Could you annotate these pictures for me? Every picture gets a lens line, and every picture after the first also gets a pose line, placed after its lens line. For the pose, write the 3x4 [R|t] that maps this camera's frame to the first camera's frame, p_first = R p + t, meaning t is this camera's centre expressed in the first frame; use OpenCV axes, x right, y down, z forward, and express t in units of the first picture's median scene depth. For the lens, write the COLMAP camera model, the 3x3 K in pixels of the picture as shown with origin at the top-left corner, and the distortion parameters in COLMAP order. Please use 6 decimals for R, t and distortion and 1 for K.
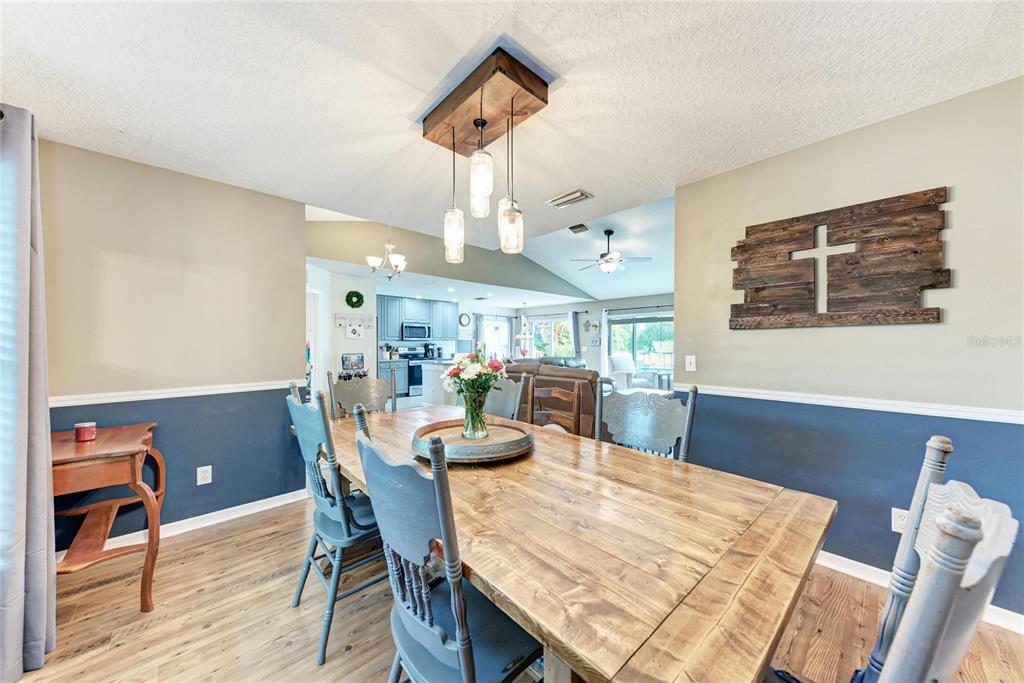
lens RADIAL K [[352.7, 0, 512.3], [0, 352.7, 343.0], [0, 0, 1]] dist [0.011101, -0.002515]
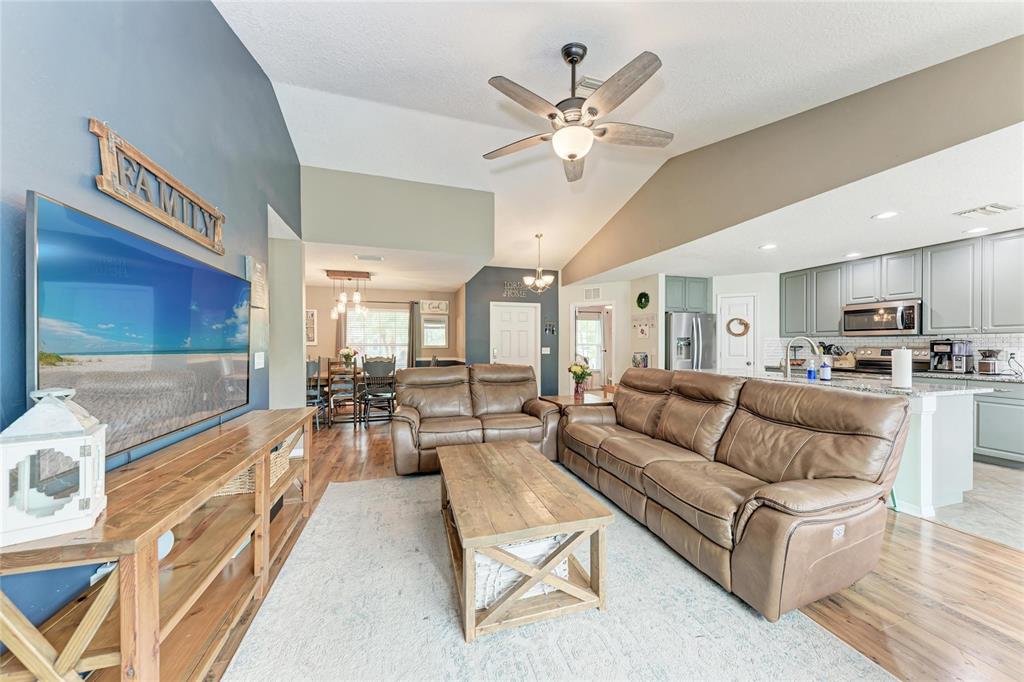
lens RADIAL K [[352.7, 0, 513.5], [0, 352.7, 344.9], [0, 0, 1]] dist [0.011101, -0.002515]
pose [[-0.433506, 0.001601, -0.901149, 0.413649], [0.005136, 0.999987, -0.000693, 0.003949], [0.901136, -0.004929, -0.433508, 0.704054]]
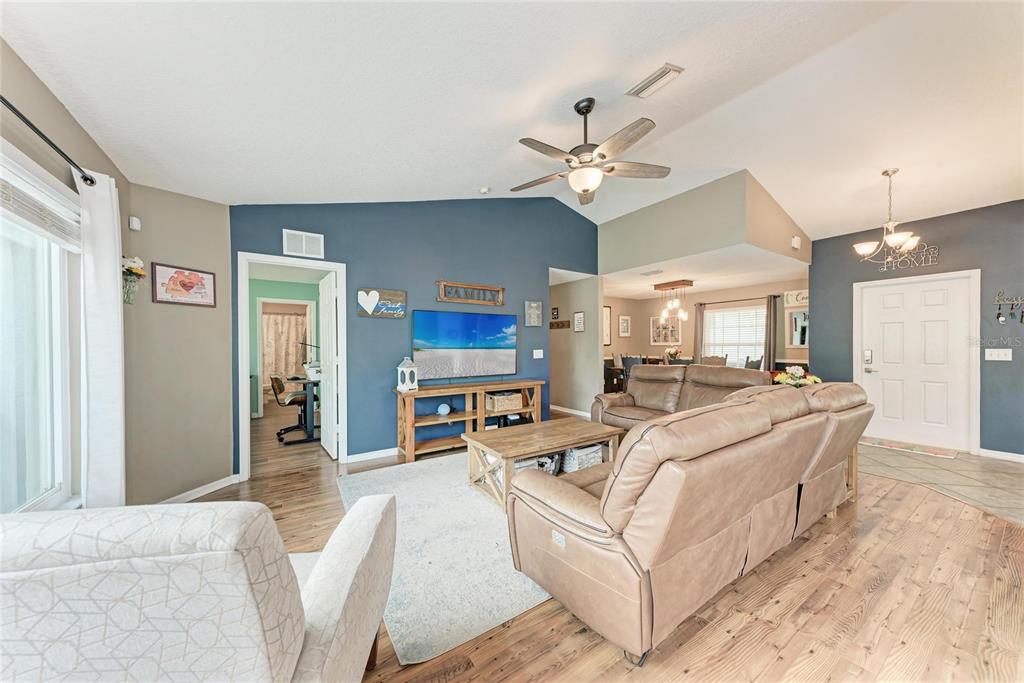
lens RADIAL K [[352.7, 0, 514.3], [0, 352.7, 346.6], [0, 0, 1]] dist [0.011101, -0.002515]
pose [[-0.986334, 0.004704, 0.164694, 0.184763], [0.004909, 0.999988, 0.000838, 0.003568], [-0.164688, 0.001635, -0.986344, 0.937553]]
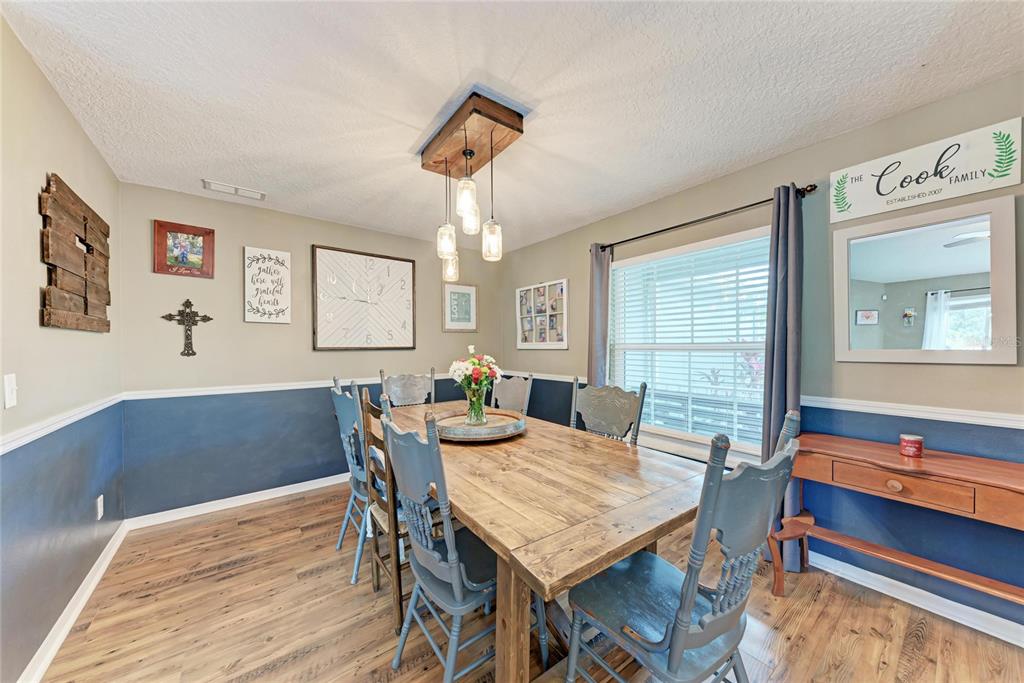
lens RADIAL K [[352.7, 0, 517.9], [0, 352.7, 346.8], [0, 0, 1]] dist [0.011101, -0.002515]
pose [[-0.995378, 0.005508, 0.095880, -0.061783], [0.005200, 0.999980, -0.003464, 0.001647], [-0.095898, -0.002949, -0.995387, 0.384985]]
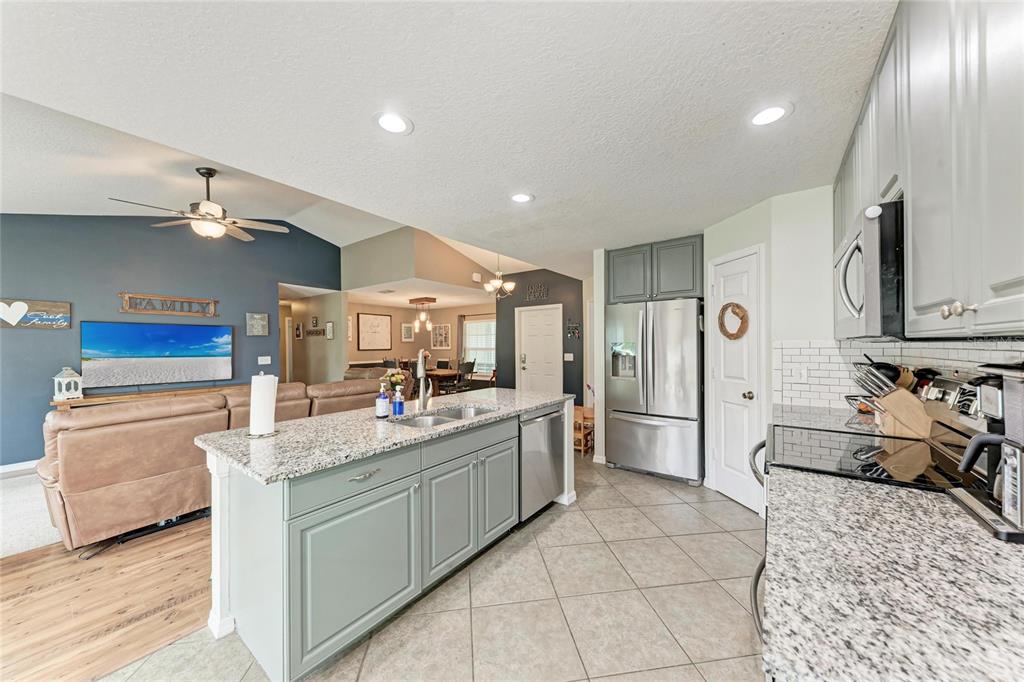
lens RADIAL K [[352.7, 0, 516.4], [0, 352.7, 346.1], [0, 0, 1]] dist [0.011101, -0.002515]
pose [[-0.984211, 0.008543, -0.176794, -0.085226], [0.008761, 0.999962, -0.000448, -0.004945], [0.176784, -0.001990, -0.984248, 1.072110]]
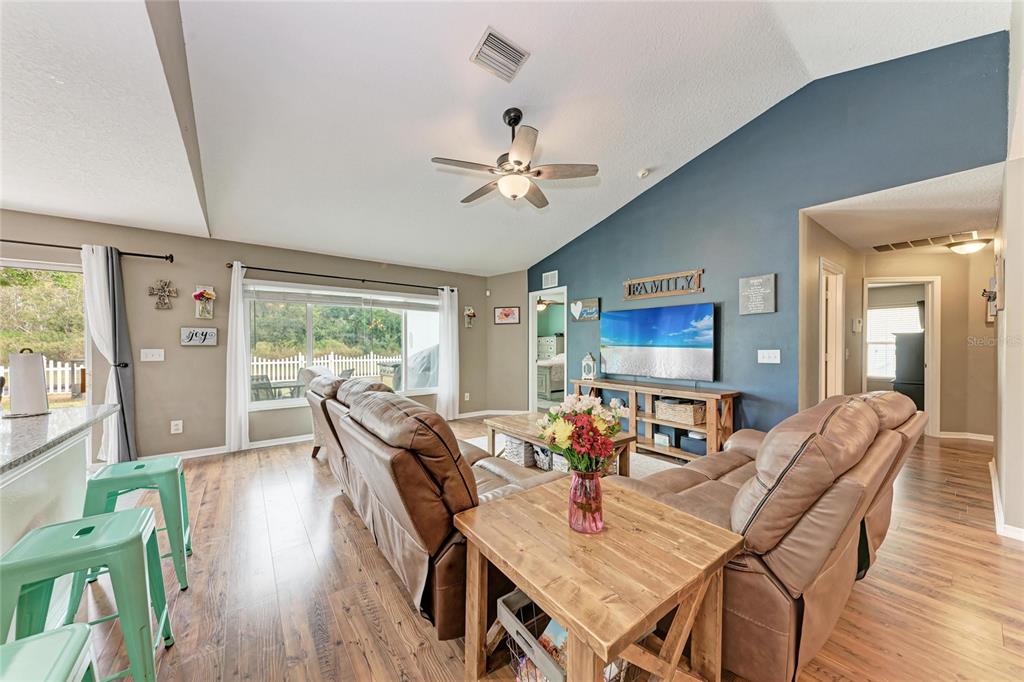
lens RADIAL K [[352.7, 0, 512.7], [0, 352.7, 346.9], [0, 0, 1]] dist [0.011101, -0.002515]
pose [[0.103088, -0.005875, 0.994655, -0.138244], [-0.002565, 0.999978, 0.006172, 0.004839], [-0.994669, -0.003187, 0.103071, 0.602125]]
